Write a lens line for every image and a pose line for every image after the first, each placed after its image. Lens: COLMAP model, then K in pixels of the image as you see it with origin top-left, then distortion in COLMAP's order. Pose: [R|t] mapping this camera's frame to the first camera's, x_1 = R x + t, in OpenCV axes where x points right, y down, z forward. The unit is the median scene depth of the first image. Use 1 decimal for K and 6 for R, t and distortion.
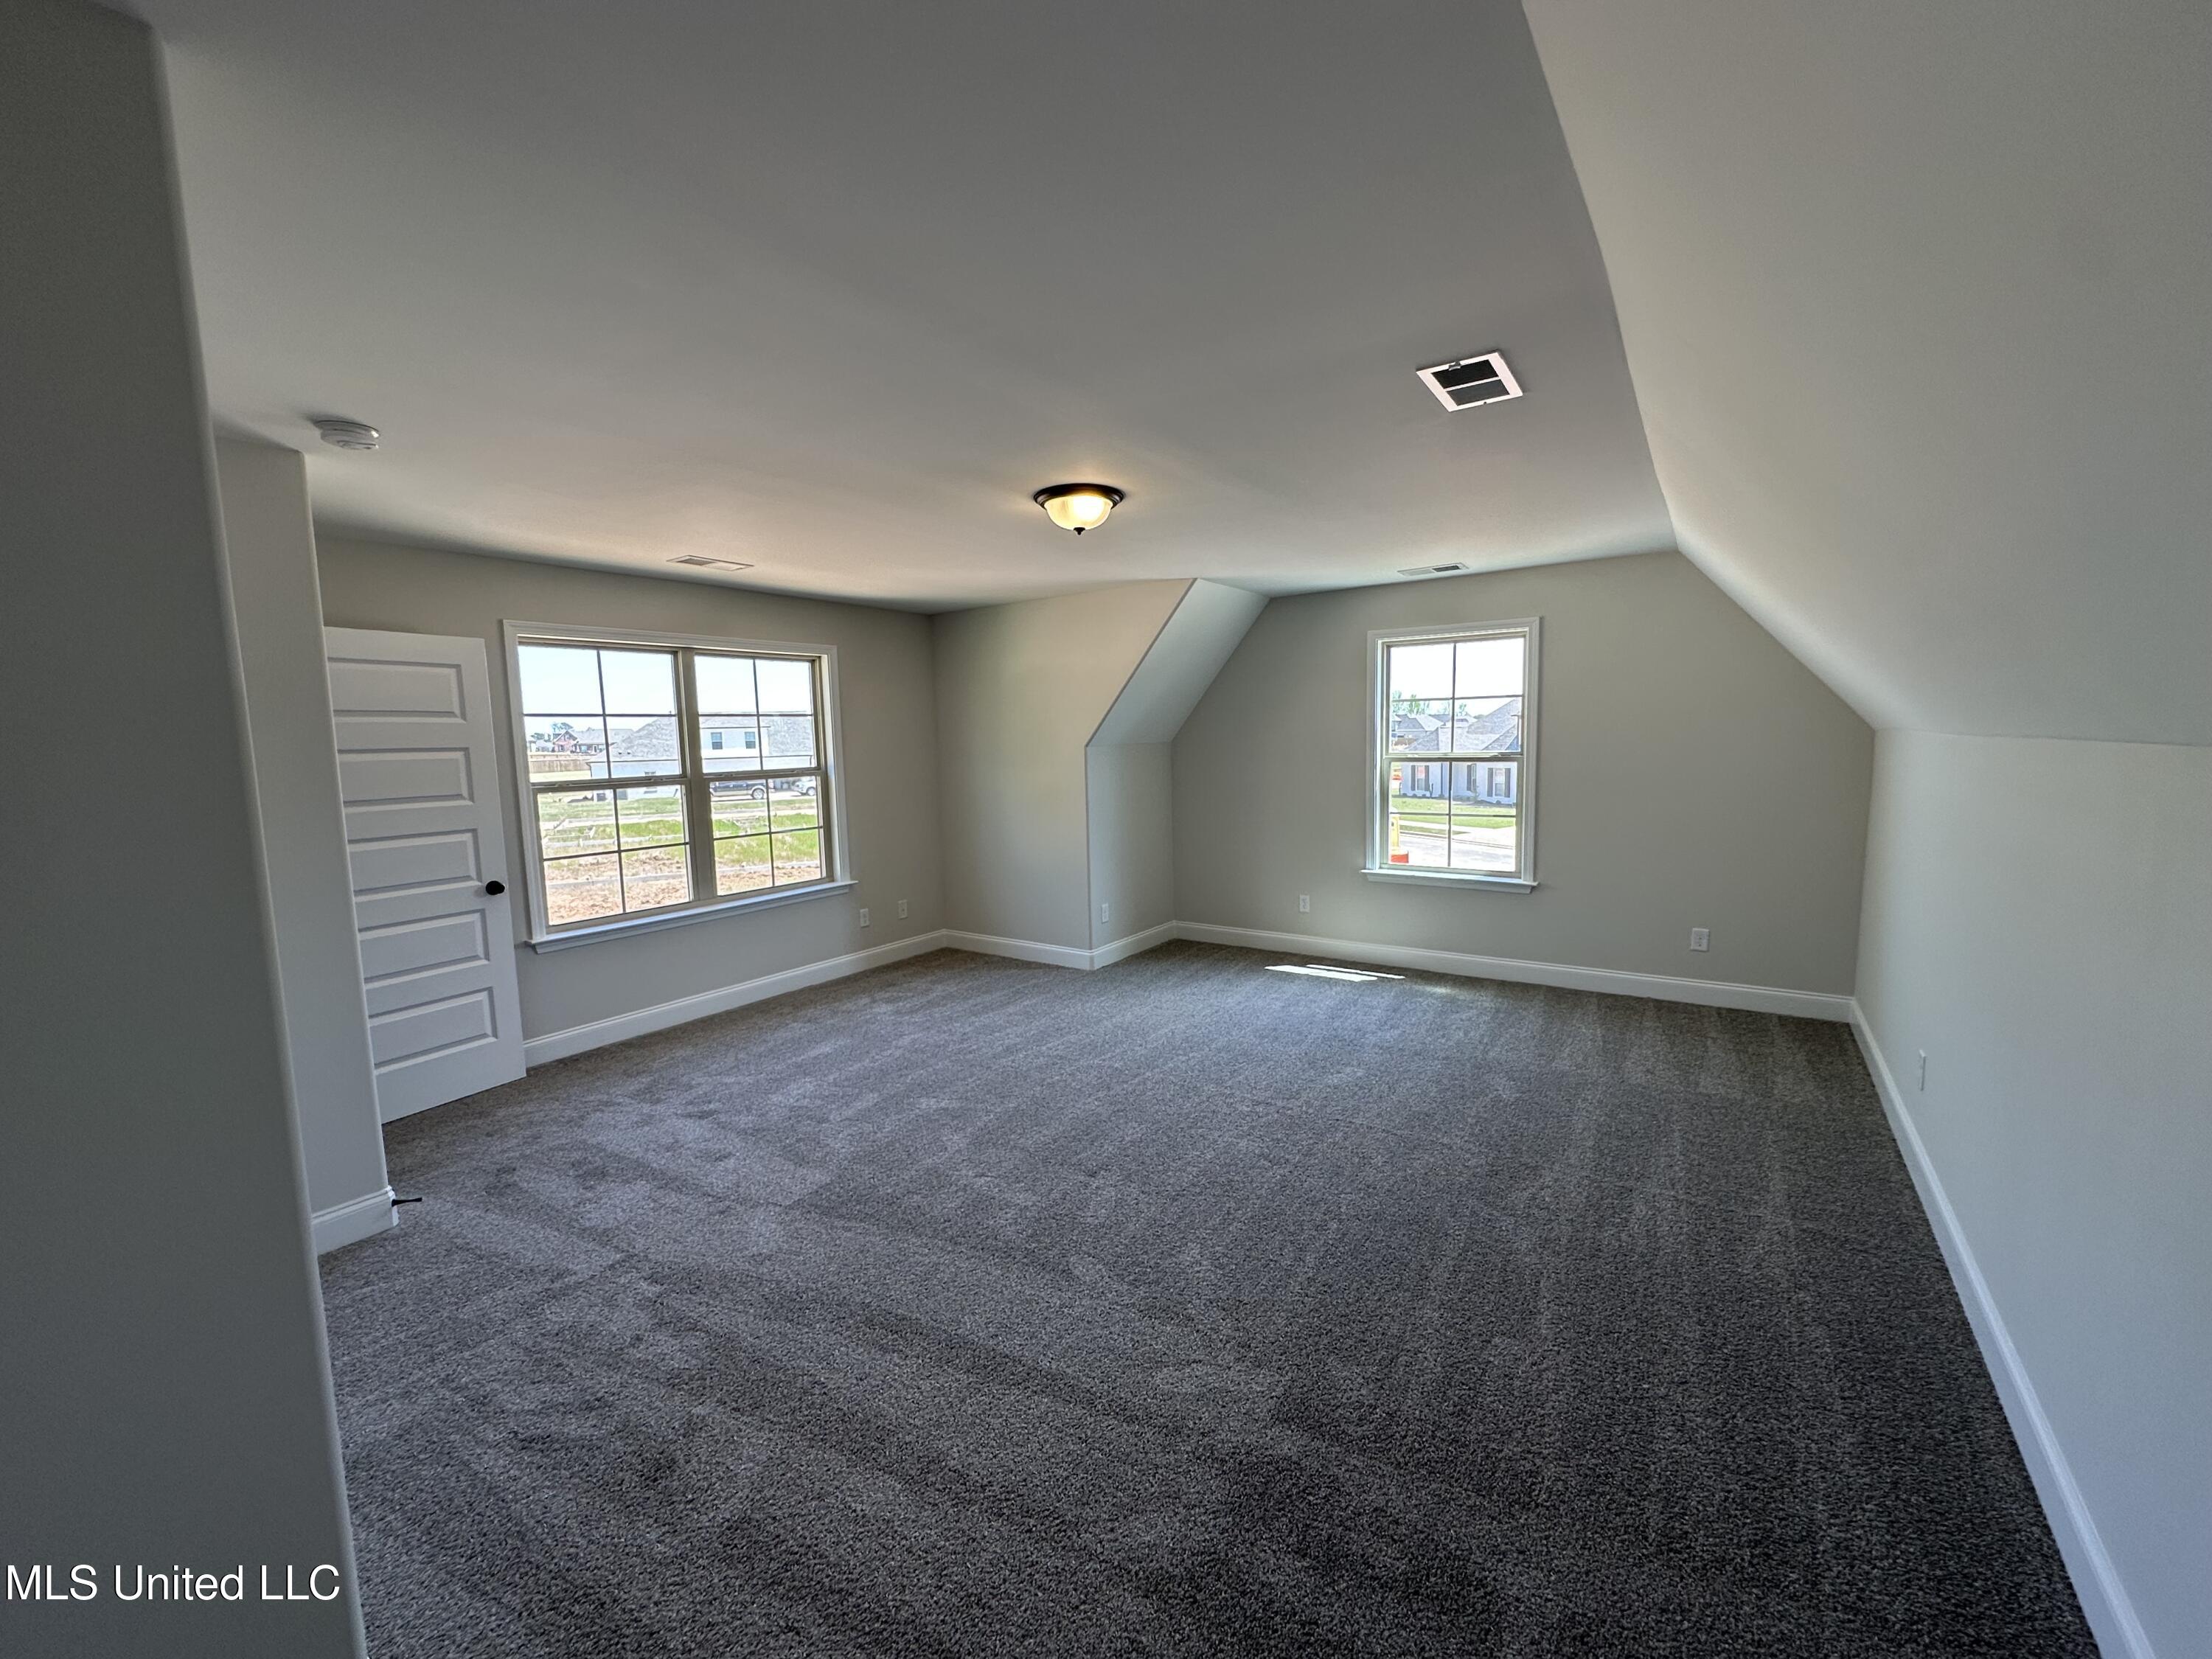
lens RADIAL K [[876.4, 0, 1106.0], [0, 876.4, 829.5], [0, 0, 1]] dist [-0.000283, -0.000036]
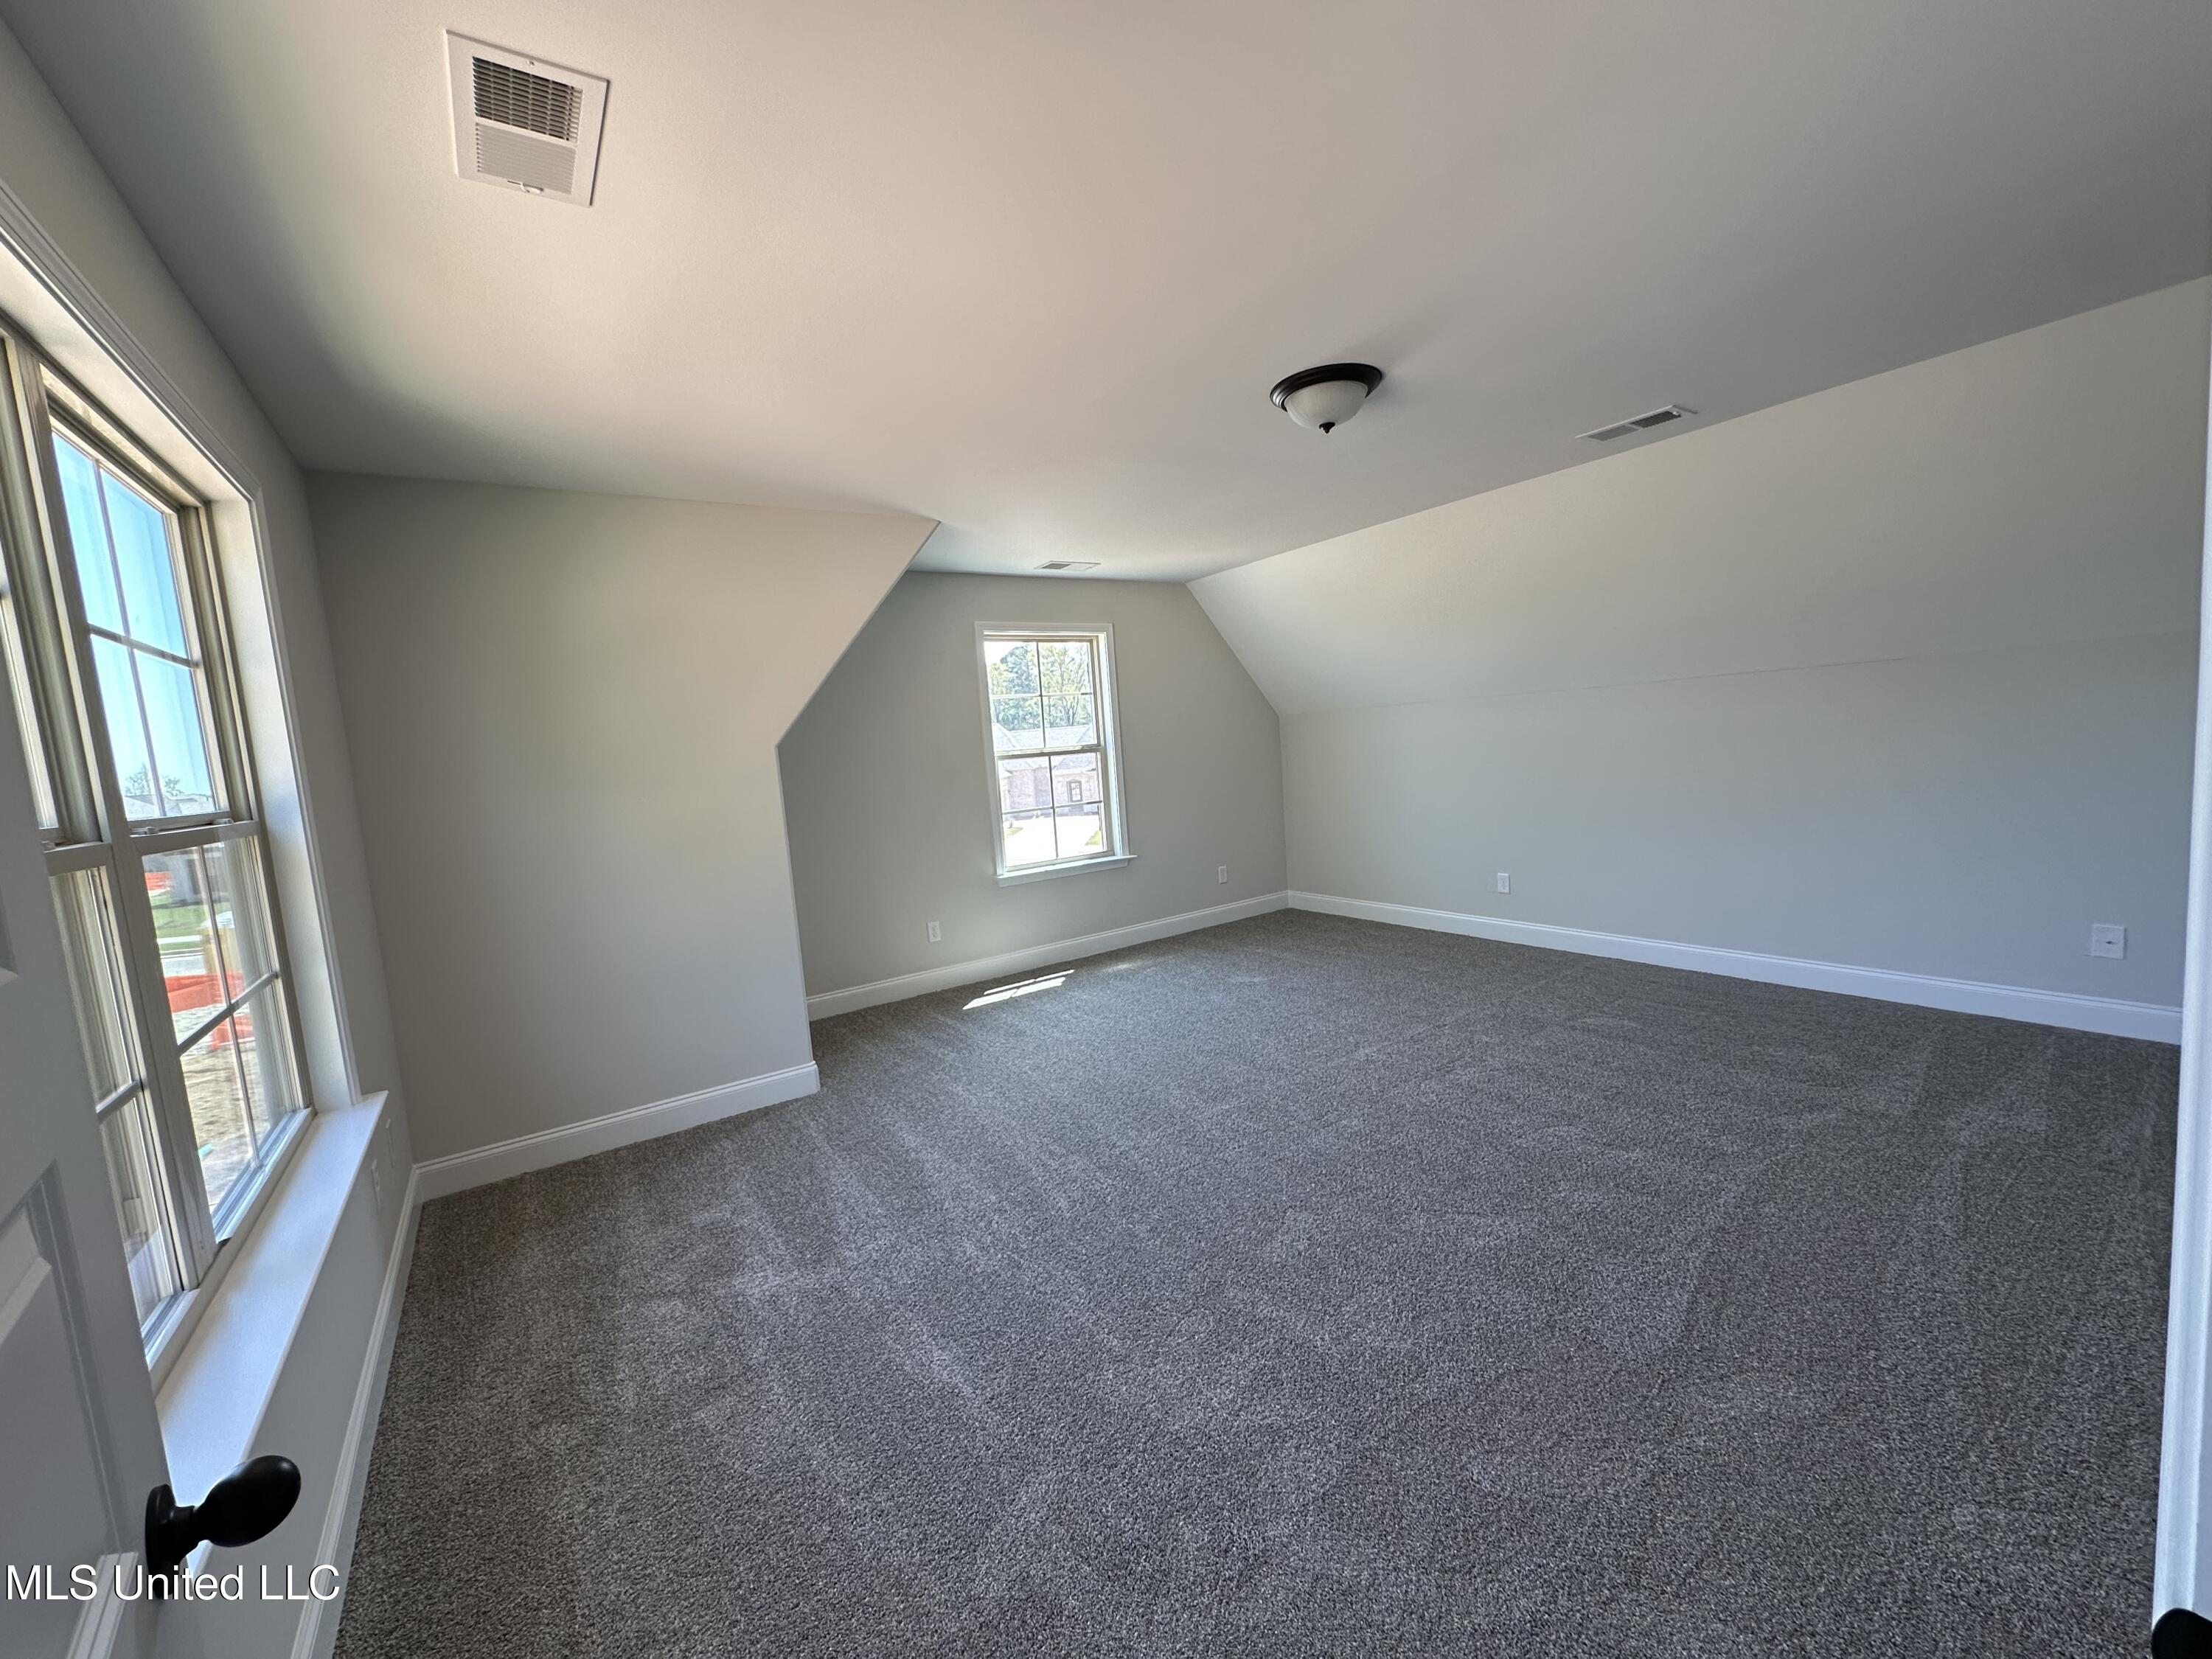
lens RADIAL K [[876.4, 0, 1106.0], [0, 876.4, 829.5], [0, 0, 1]] dist [-0.000283, -0.000036]
pose [[0.356551, -0.092792, 0.929656, -0.558787], [0.164382, 0.985763, 0.035346, -0.018794], [-0.919701, 0.140216, 0.366728, 0.577356]]
